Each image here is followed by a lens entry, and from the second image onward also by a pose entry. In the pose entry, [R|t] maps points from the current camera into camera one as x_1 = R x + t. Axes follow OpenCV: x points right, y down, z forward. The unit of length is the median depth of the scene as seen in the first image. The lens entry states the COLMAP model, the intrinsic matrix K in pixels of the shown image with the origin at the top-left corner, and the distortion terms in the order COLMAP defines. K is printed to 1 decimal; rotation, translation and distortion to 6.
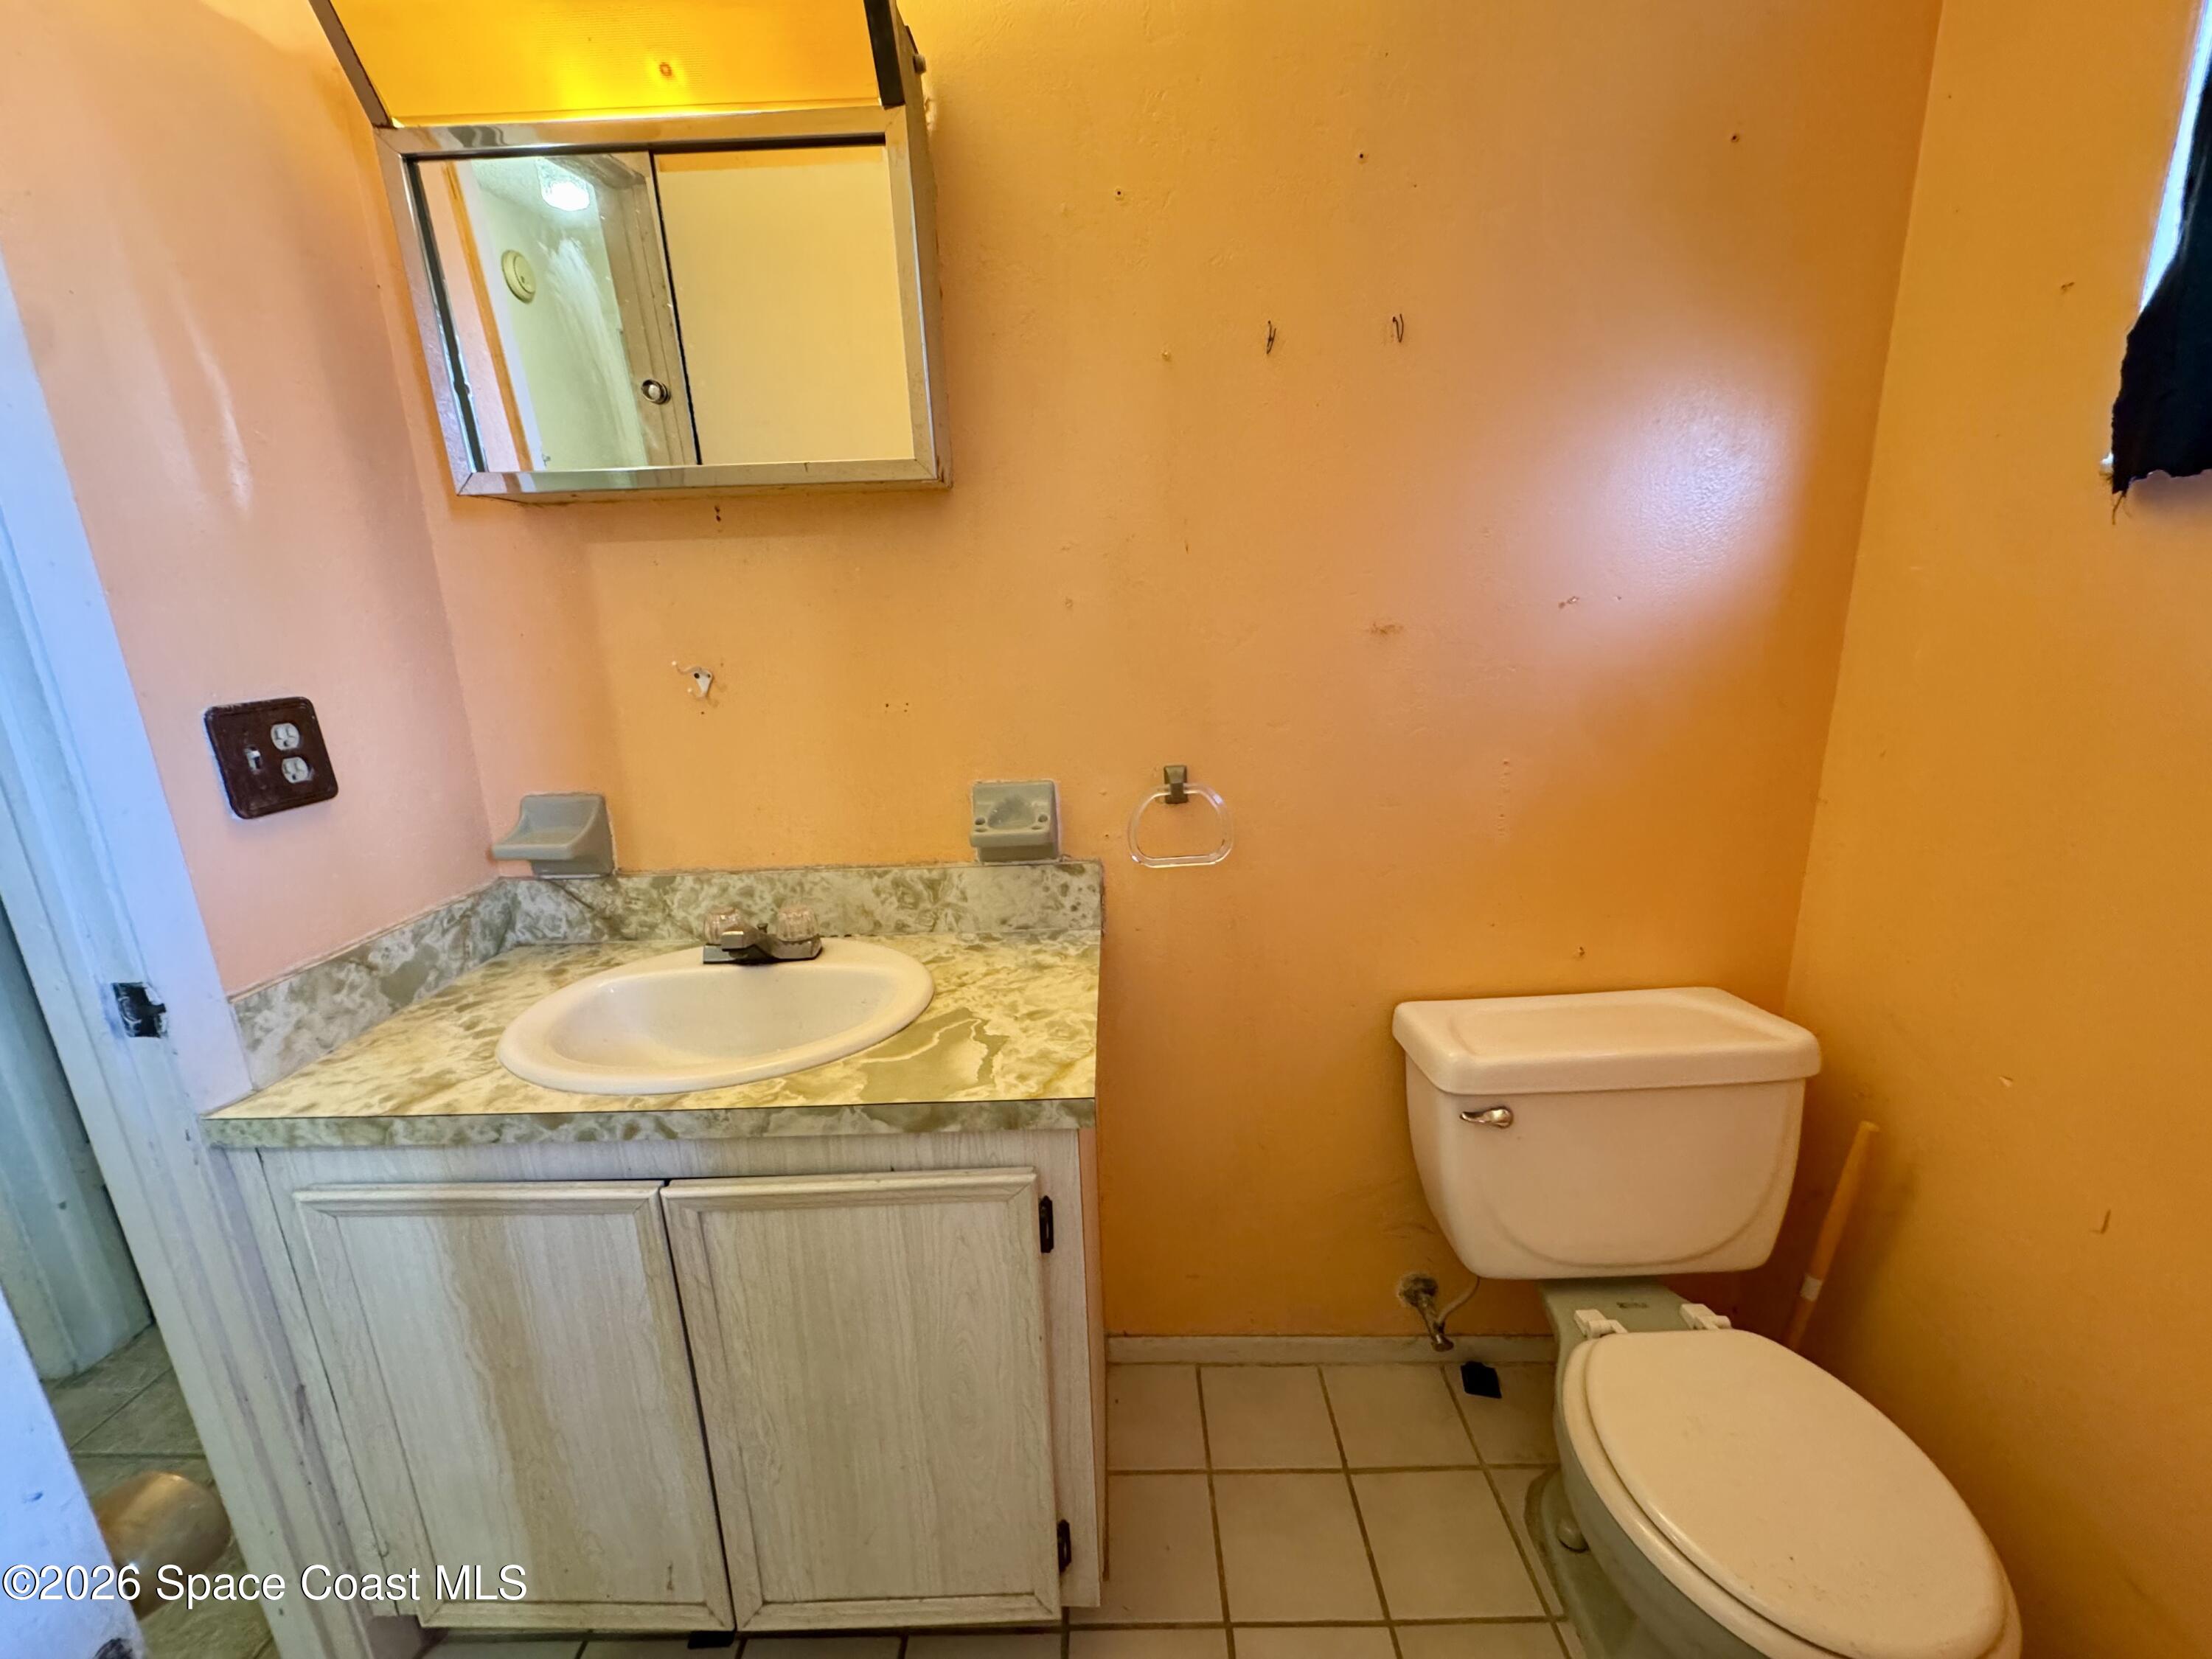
lens RADIAL K [[901.1, 0, 1106.0], [0, 901.1, 829.5], [0, 0, 1]] dist [-0.001359, -0.000104]
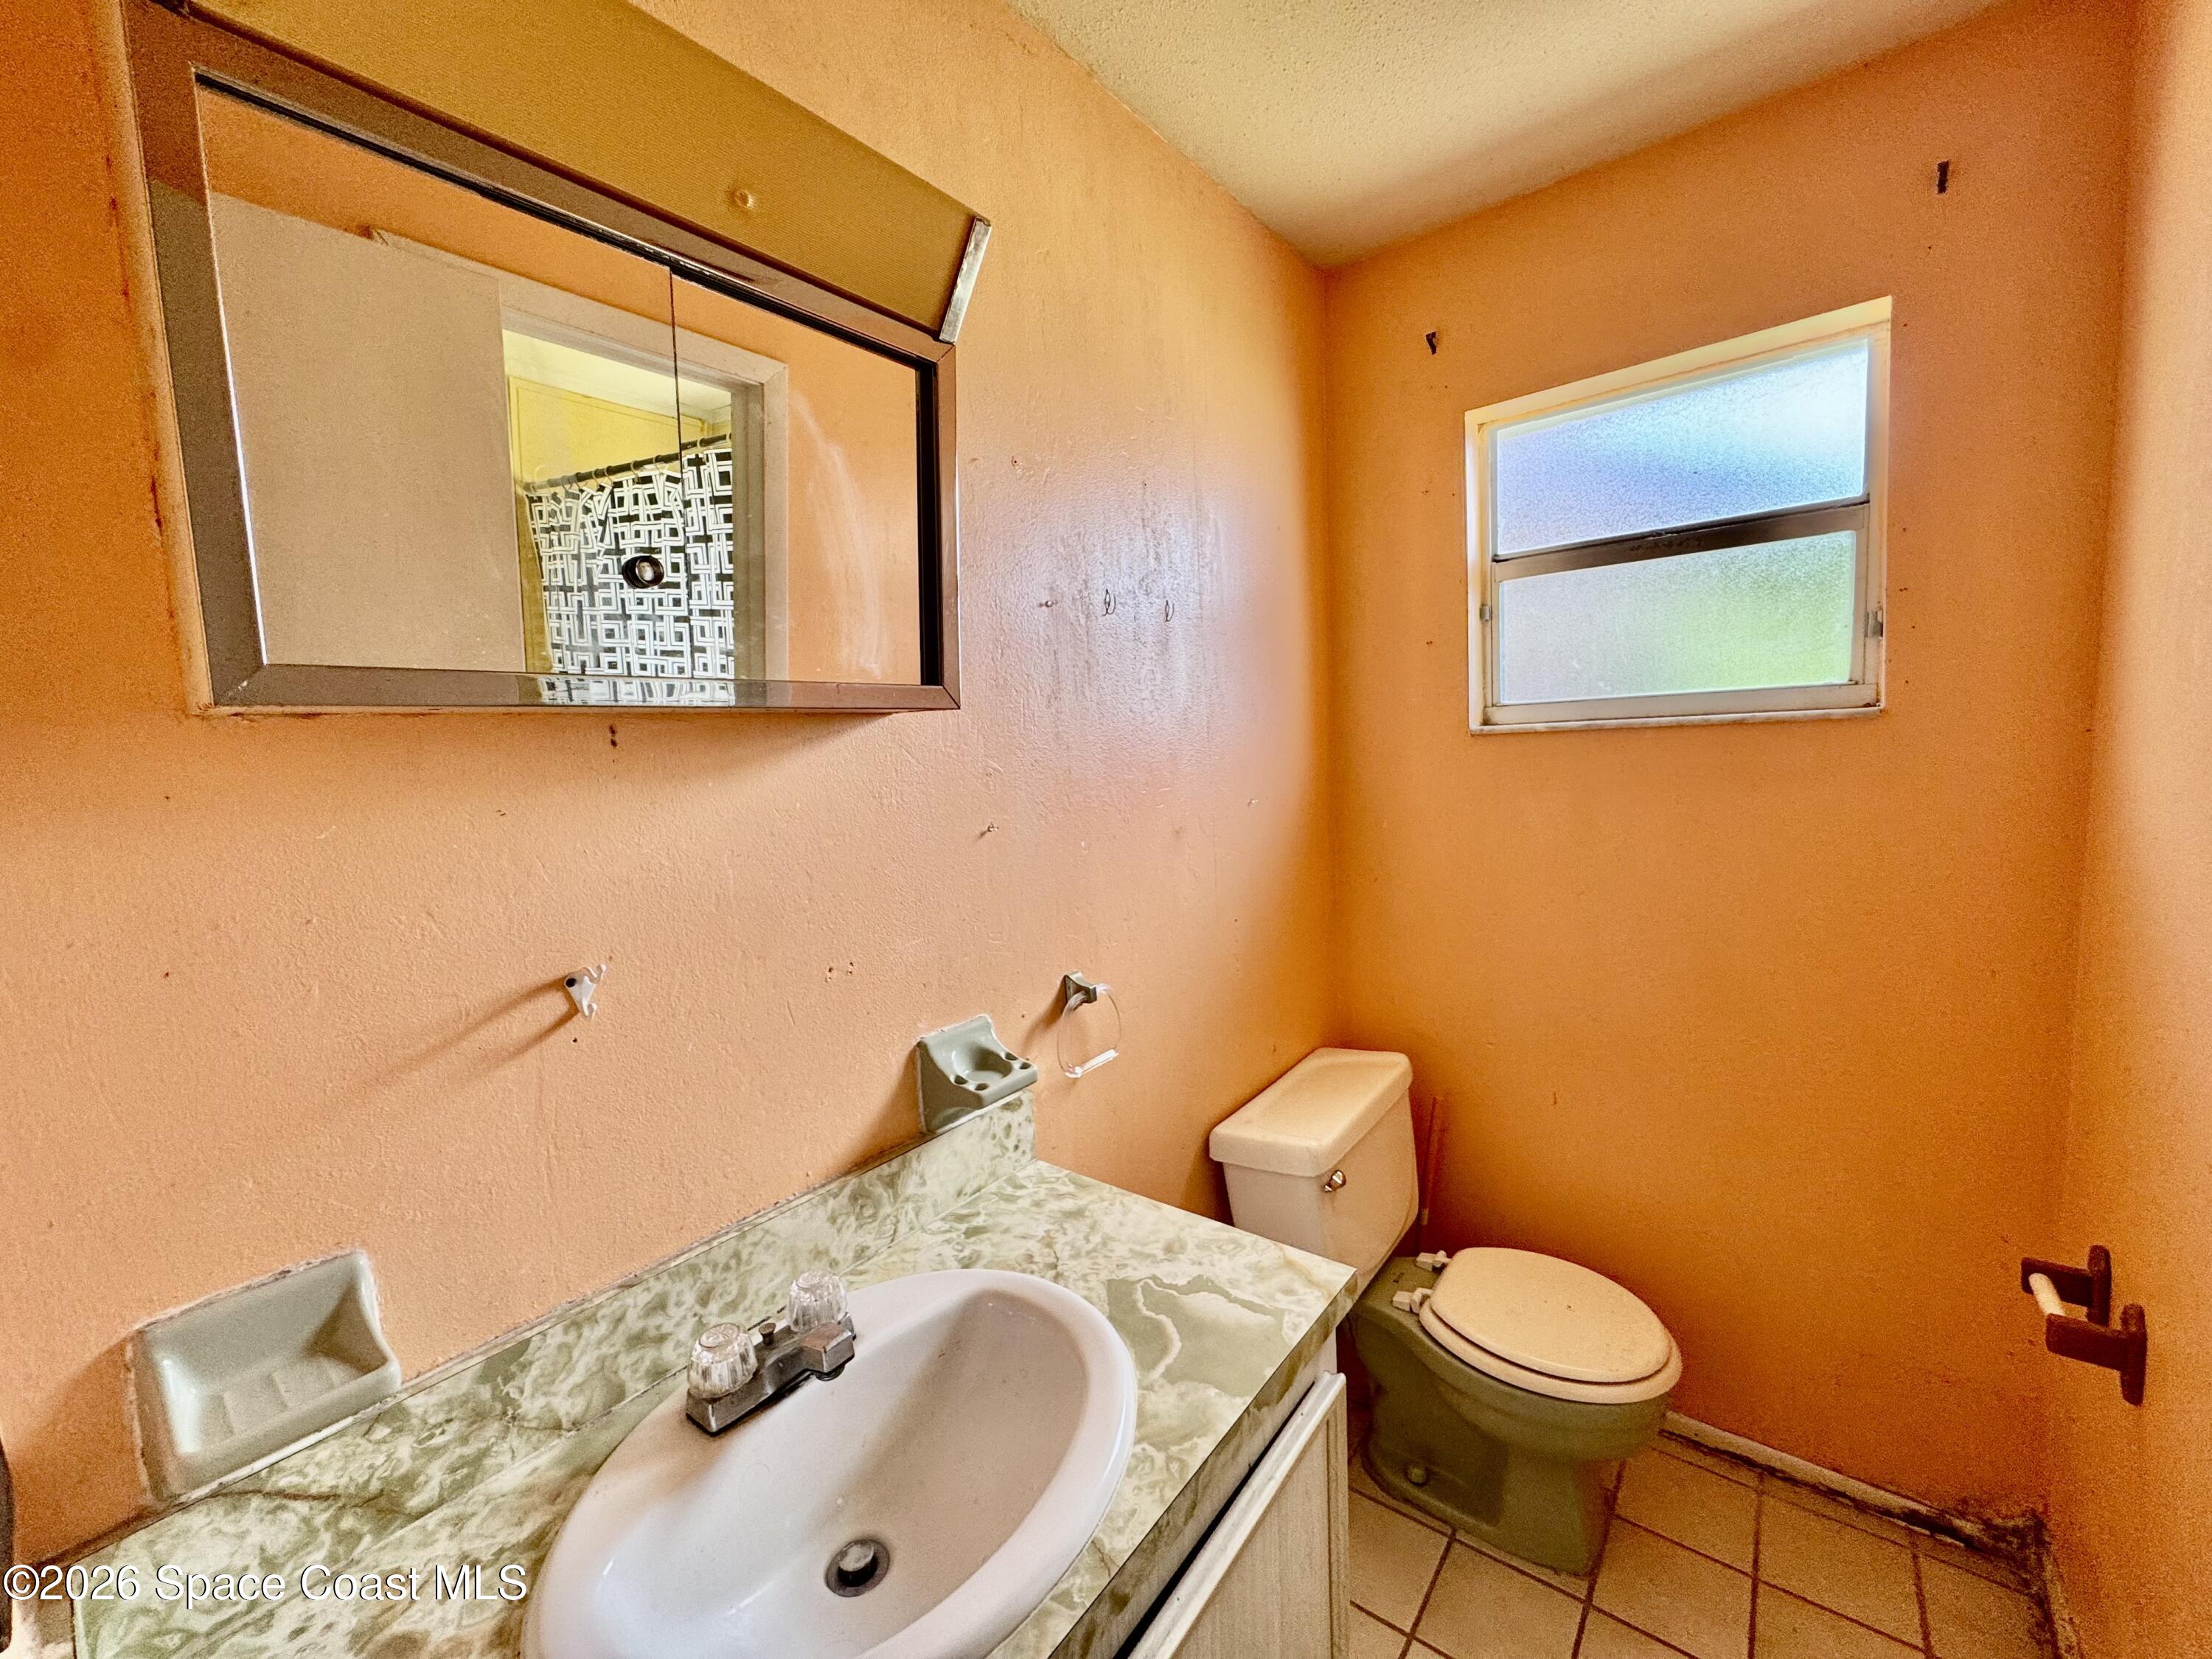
lens RADIAL K [[888.0, 0, 1103.1], [0, 888.0, 827.9], [0, 0, 1]] dist [-0.002015, -0.000506]
pose [[0.605746, -0.070159, 0.792558, -0.680563], [0.220396, 0.971923, -0.082410, -0.136893], [-0.764524, 0.224597, 0.604202, 0.307395]]
